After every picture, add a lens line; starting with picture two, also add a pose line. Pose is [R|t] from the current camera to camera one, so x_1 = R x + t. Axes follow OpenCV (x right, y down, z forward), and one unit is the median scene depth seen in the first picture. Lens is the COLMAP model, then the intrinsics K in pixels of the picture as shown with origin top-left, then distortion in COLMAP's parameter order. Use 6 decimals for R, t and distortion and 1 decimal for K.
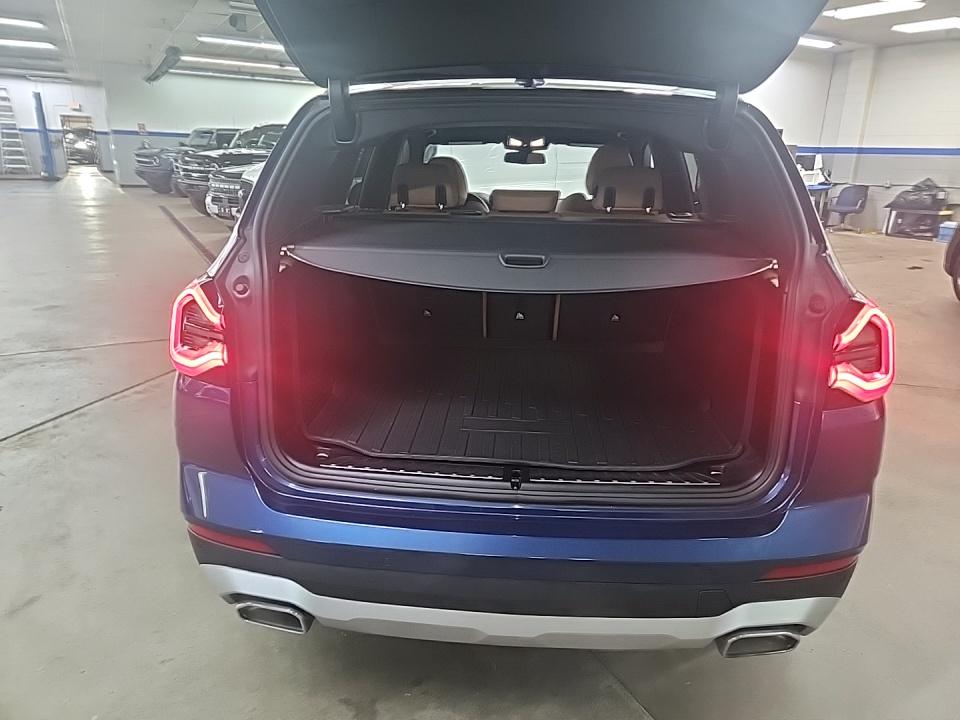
lens RADIAL K [[637.2, 0, 489.1], [0, 637.2, 357.7], [0, 0, 1]] dist [0.040548, -0.033963]
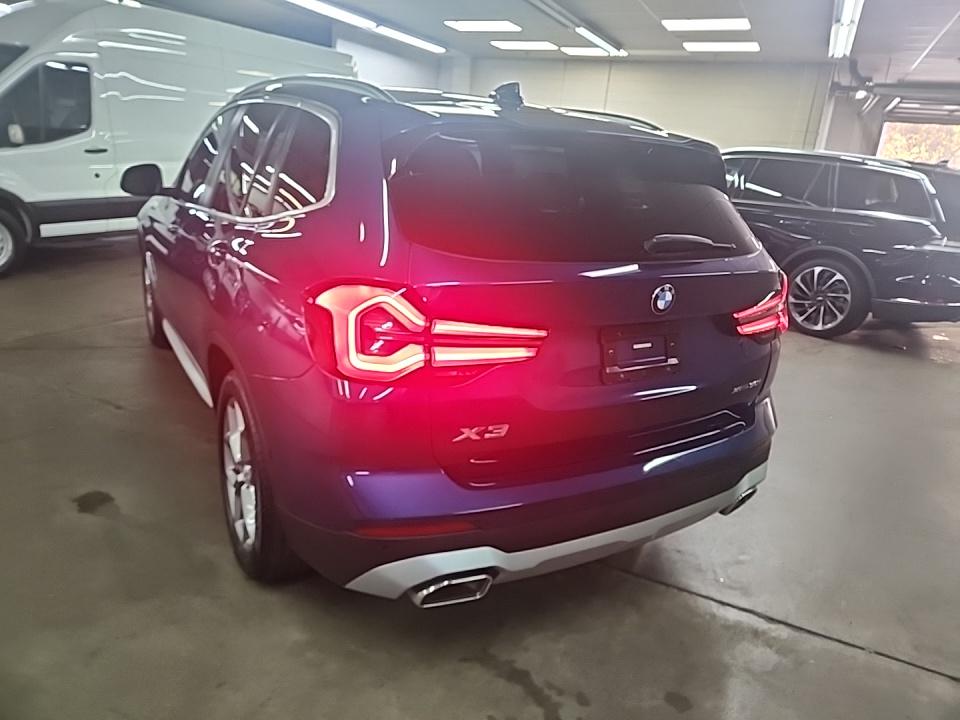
lens RADIAL K [[637.2, 0, 483.2], [0, 637.2, 354.4], [0, 0, 1]] dist [0.040548, -0.033963]
pose [[0.829996, -0.125129, 0.543552, -0.387109], [0.111830, 0.992056, 0.057613, -0.023246], [-0.546443, 0.012967, 0.837396, 0.028946]]
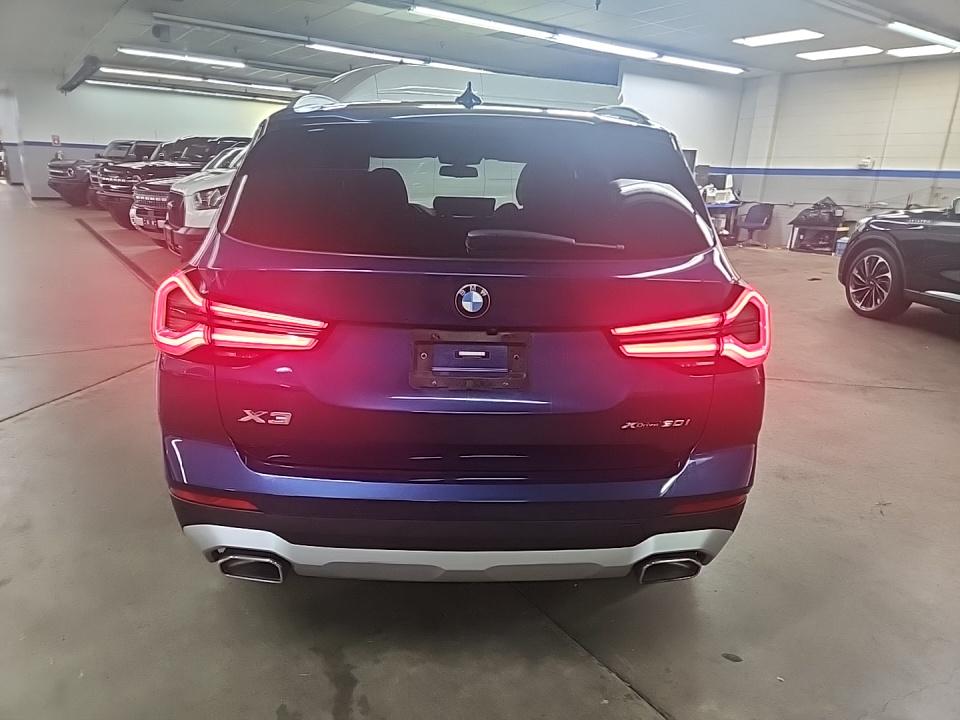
lens RADIAL K [[637.2, 0, 476.4], [0, 637.2, 366.2], [0, 0, 1]] dist [0.040548, -0.033963]
pose [[0.995795, -0.015843, 0.090227, -0.018638], [0.016960, 0.999789, -0.011629, 0.031303], [-0.090024, 0.013110, 0.995853, -0.076466]]
